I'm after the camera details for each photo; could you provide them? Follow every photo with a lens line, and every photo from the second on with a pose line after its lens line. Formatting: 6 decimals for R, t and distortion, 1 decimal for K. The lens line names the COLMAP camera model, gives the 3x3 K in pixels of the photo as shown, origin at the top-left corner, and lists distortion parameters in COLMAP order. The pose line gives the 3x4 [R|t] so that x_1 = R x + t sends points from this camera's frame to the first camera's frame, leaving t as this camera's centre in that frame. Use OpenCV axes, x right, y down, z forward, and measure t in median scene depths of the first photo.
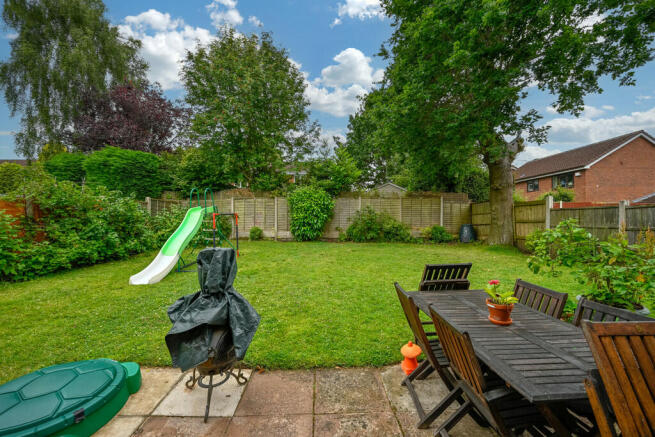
lens RADIAL K [[260.5, 0, 327.4], [0, 260.5, 220.4], [0, 0, 1]] dist [0.000870, 0.000072]
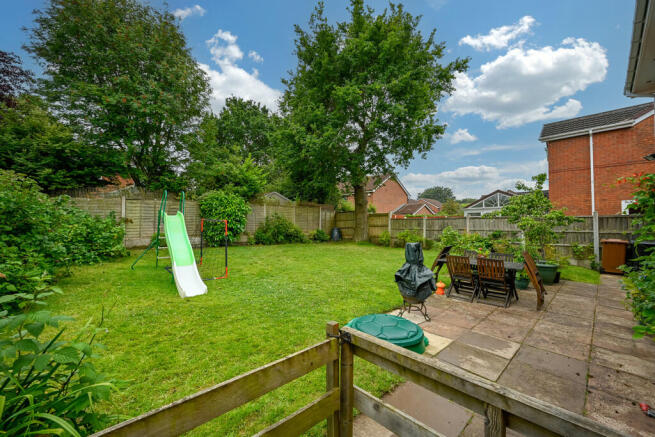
lens RADIAL K [[260.5, 0, 327.9], [0, 260.5, 218.8], [0, 0, 1]] dist [0.000870, 0.000072]
pose [[0.752534, 0.013822, 0.658409, -0.417477], [-0.002171, 0.999826, -0.018508, -0.007519], [-0.658550, 0.012499, 0.752433, -0.014653]]
